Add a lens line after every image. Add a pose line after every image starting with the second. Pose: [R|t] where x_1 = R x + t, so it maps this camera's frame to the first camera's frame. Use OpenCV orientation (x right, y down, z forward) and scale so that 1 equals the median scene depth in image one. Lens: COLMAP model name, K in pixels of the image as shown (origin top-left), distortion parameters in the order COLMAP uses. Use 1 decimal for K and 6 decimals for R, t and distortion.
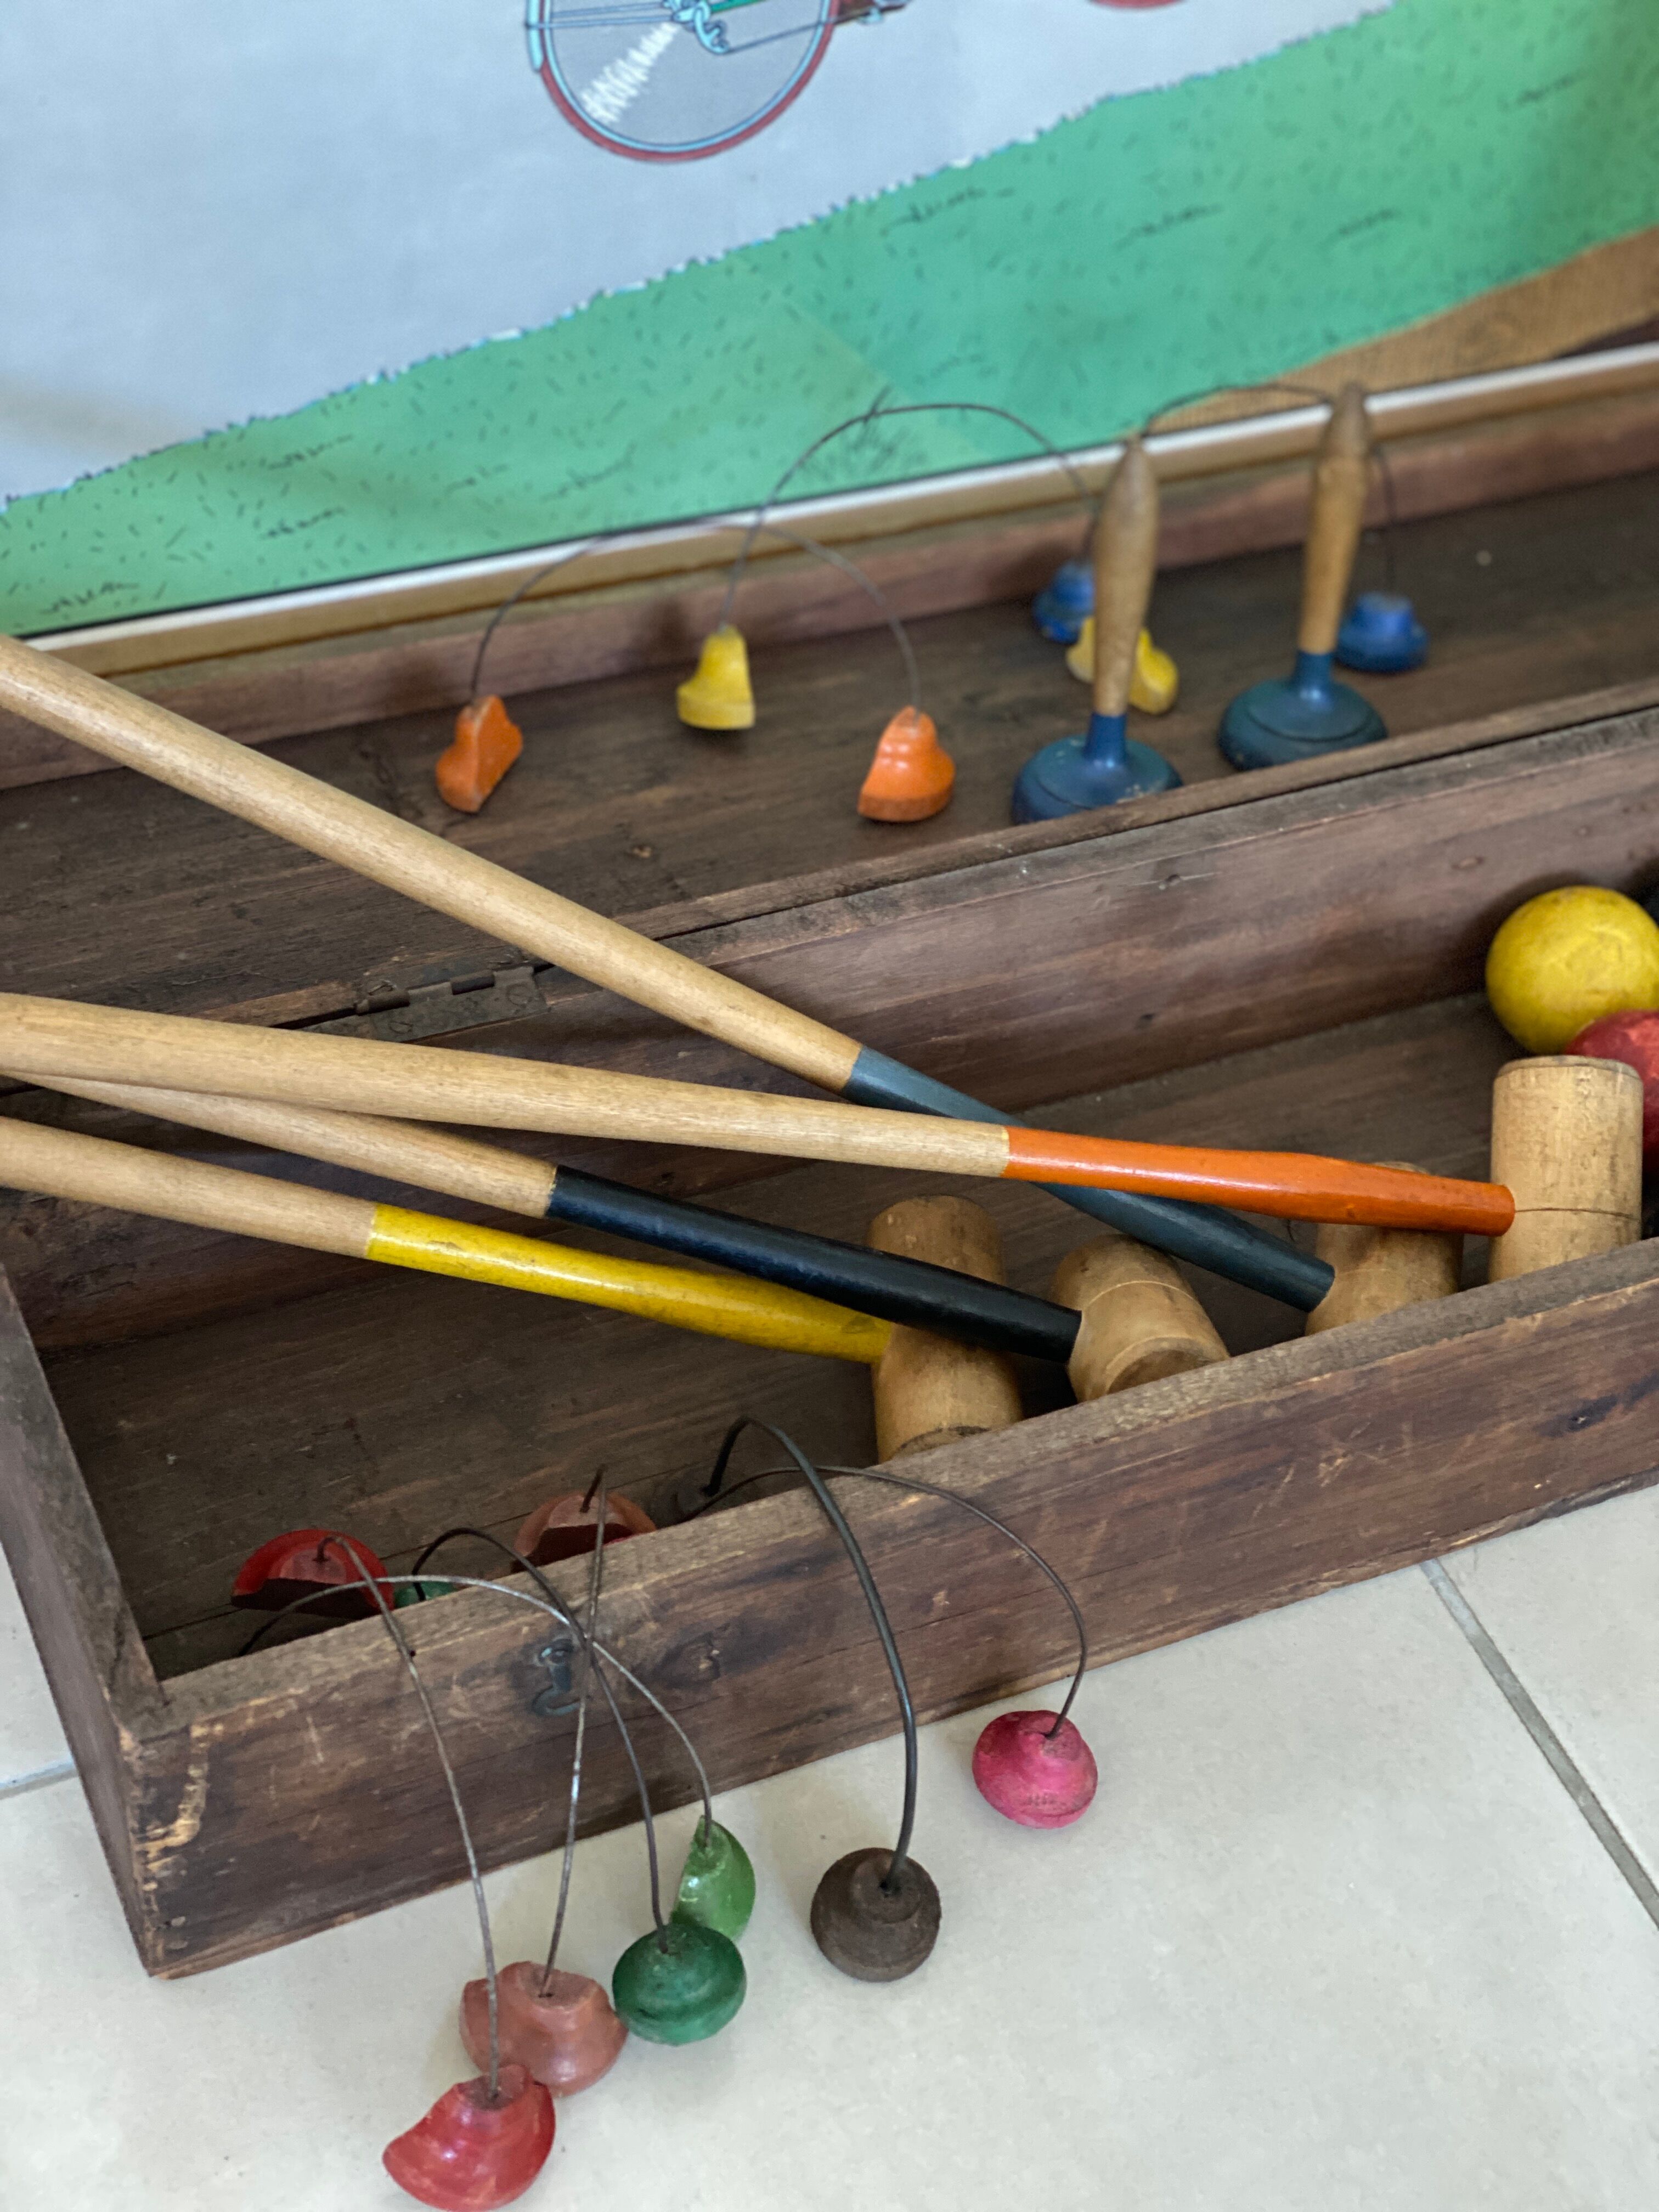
lens RADIAL K [[3334.2, 0, 839.4], [0, 3334.2, 1095.1], [0, 0, 1]] dist [0.172854, -0.414066]
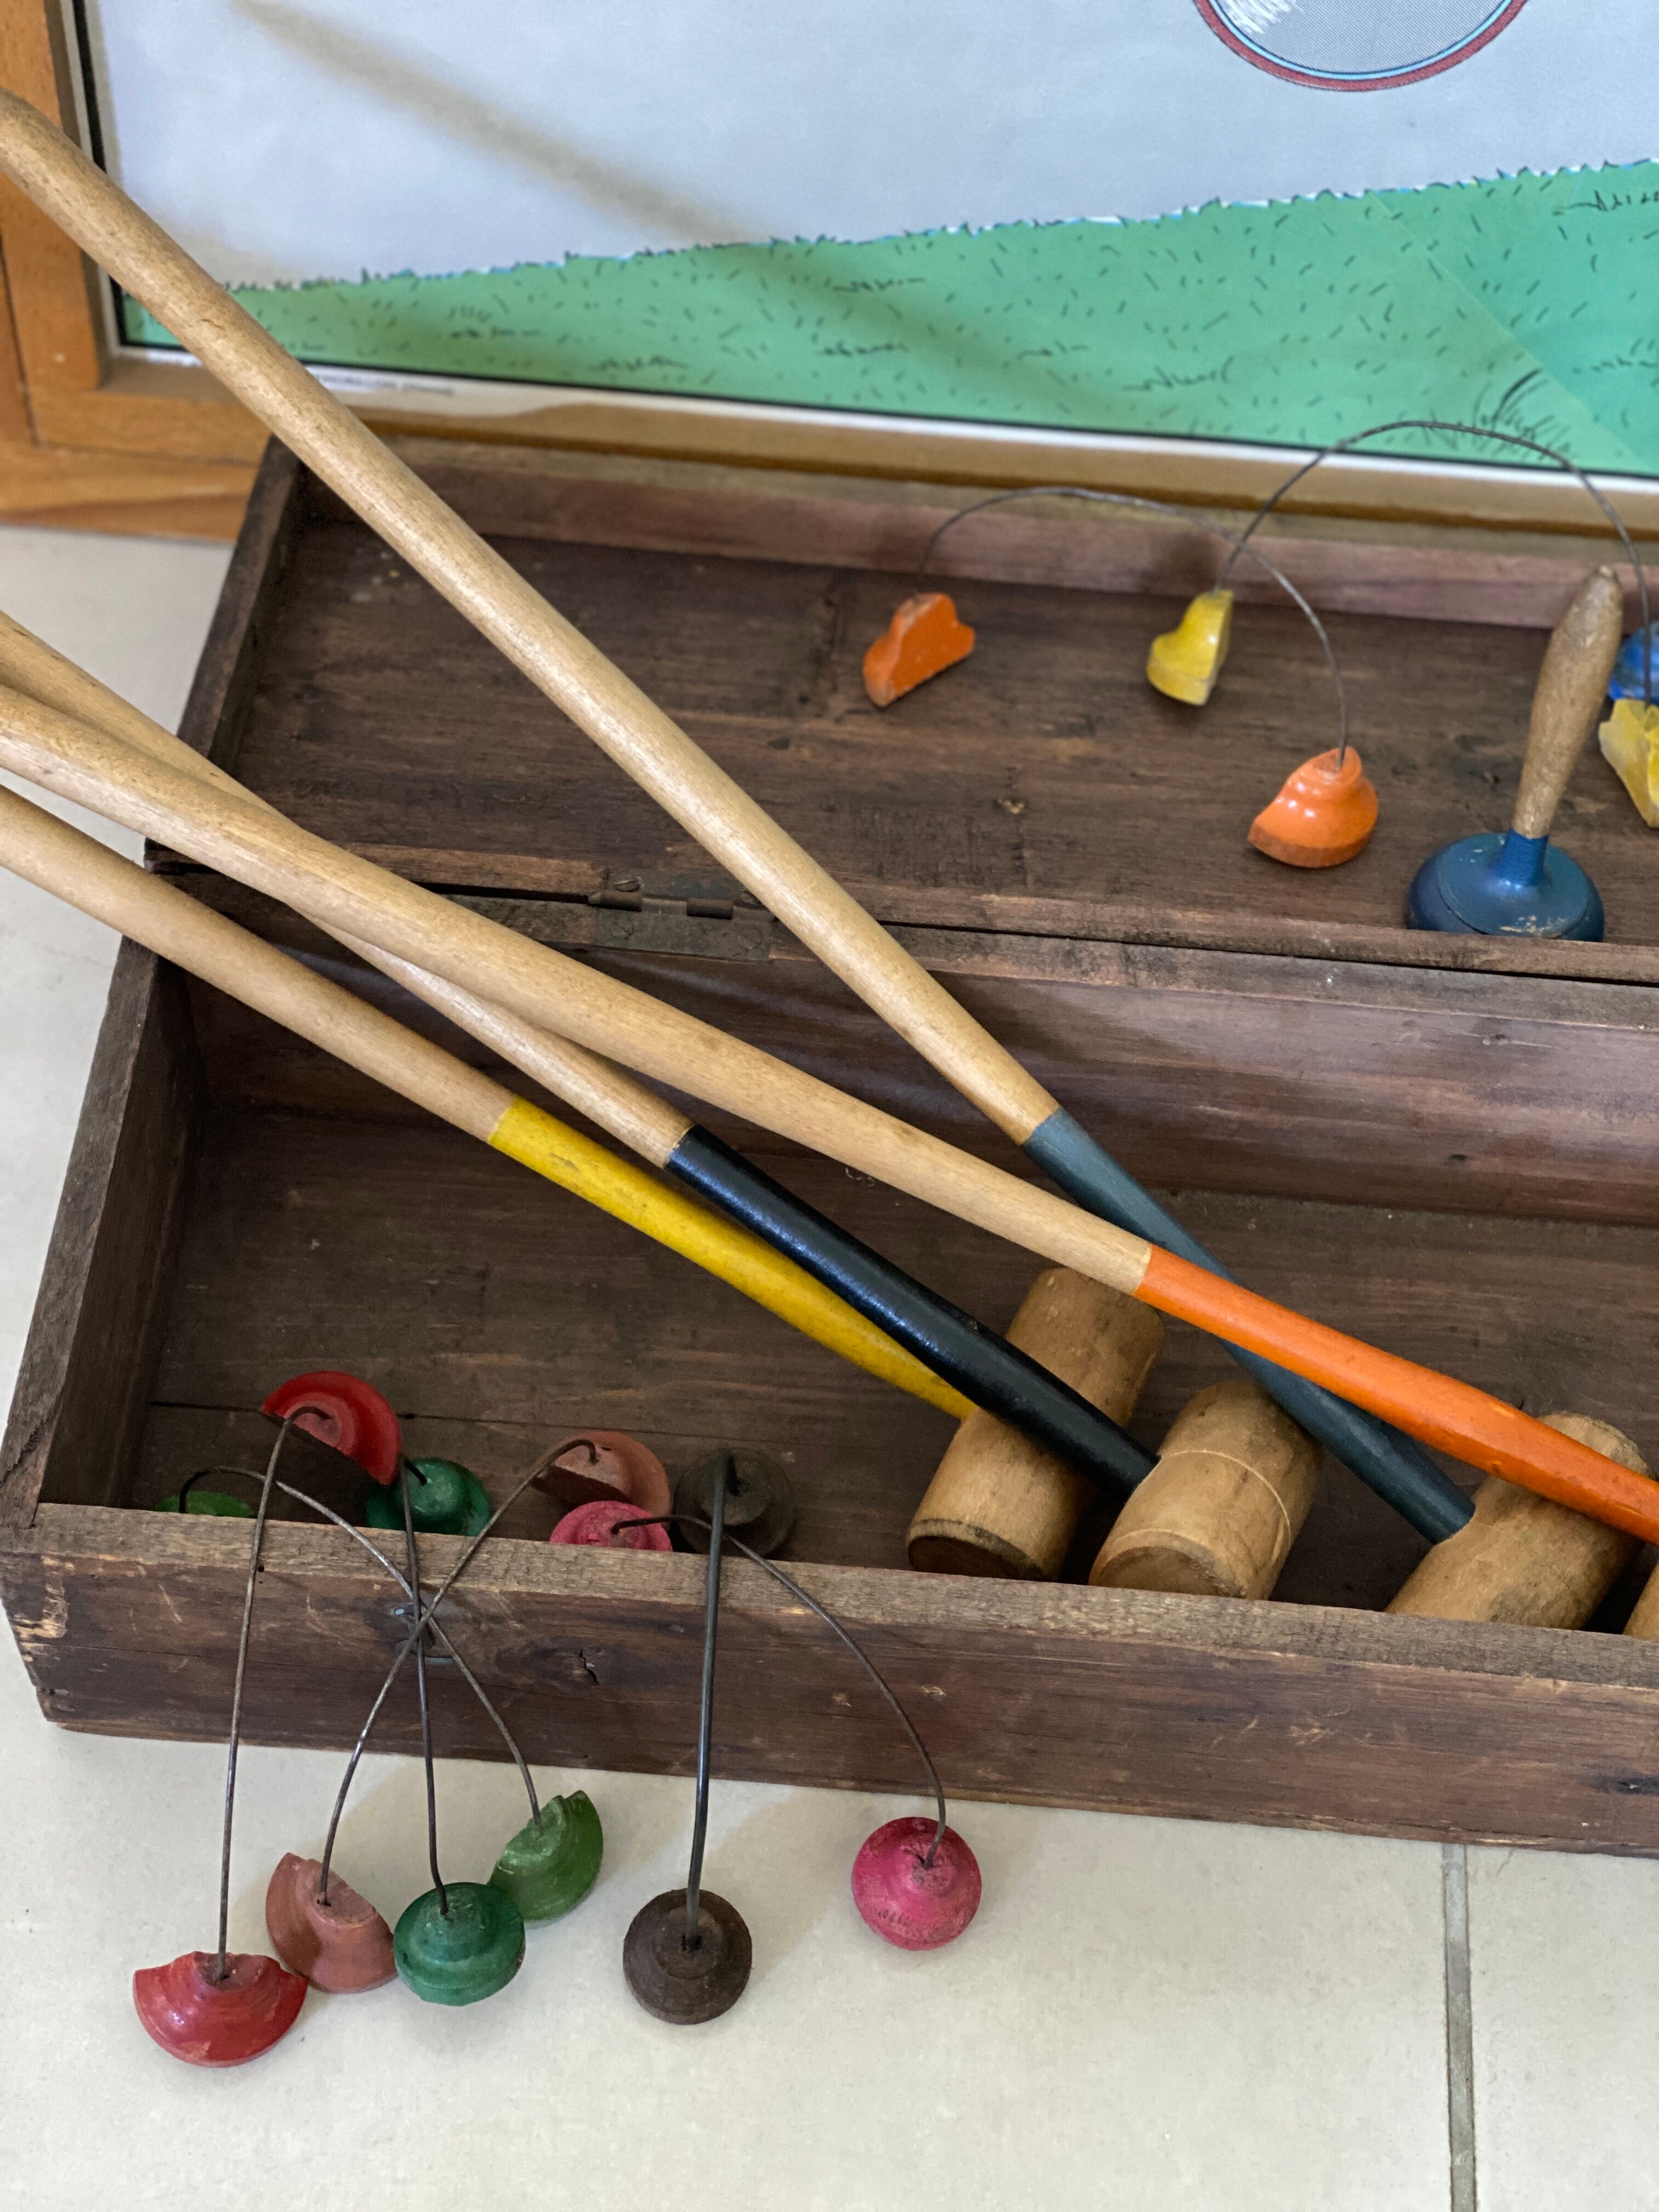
lens RADIAL K [[3334.2, 0, 839.4], [0, 3334.2, 1095.1], [0, 0, 1]] dist [0.172854, -0.414066]
pose [[0.882237, 0.358173, -0.305566, 0.259637], [-0.308379, 0.930043, 0.199803, -0.203929], [0.355754, -0.082043, 0.930972, 0.103392]]
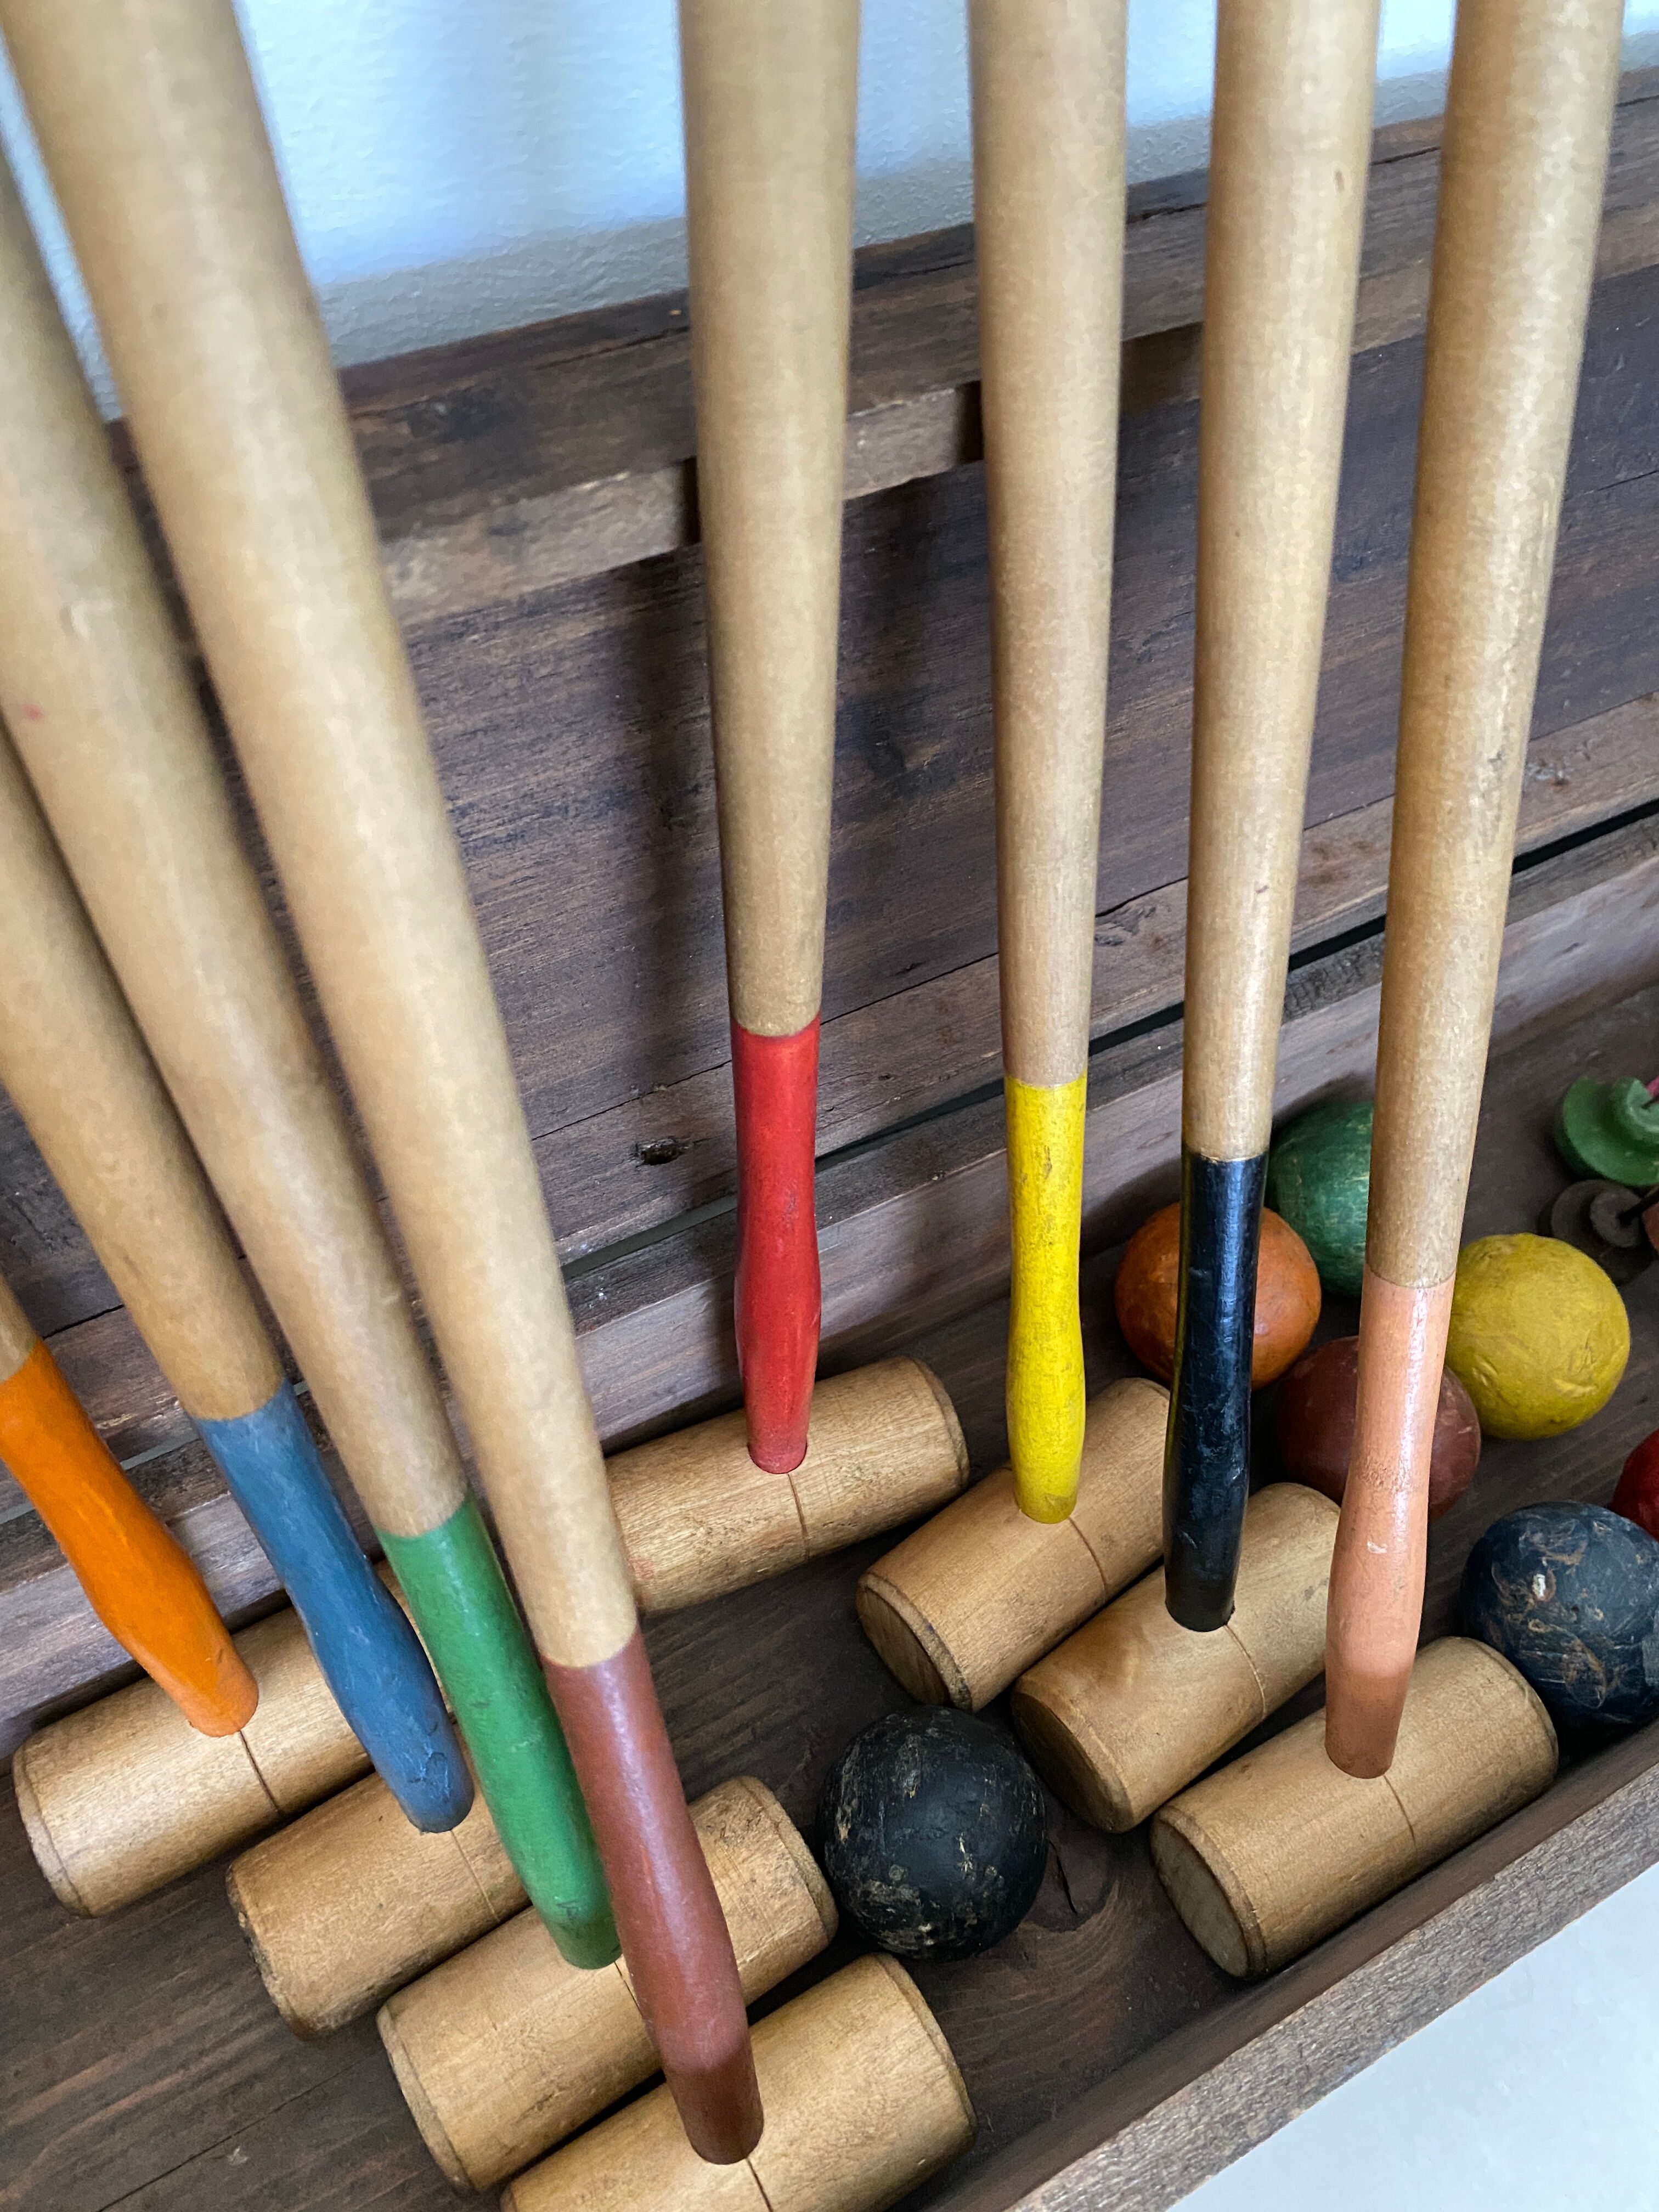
lens RADIAL K [[1737.5, 0, 829.5], [0, 1737.5, 1106.0], [0, 0, 1]] dist [0.000276, -0.004374]
pose [[0.995960, -0.067035, 0.059757, 0.097488], [0.052226, 0.973686, 0.221827, -0.216889], [-0.073055, -0.217810, 0.973253, 0.711070]]
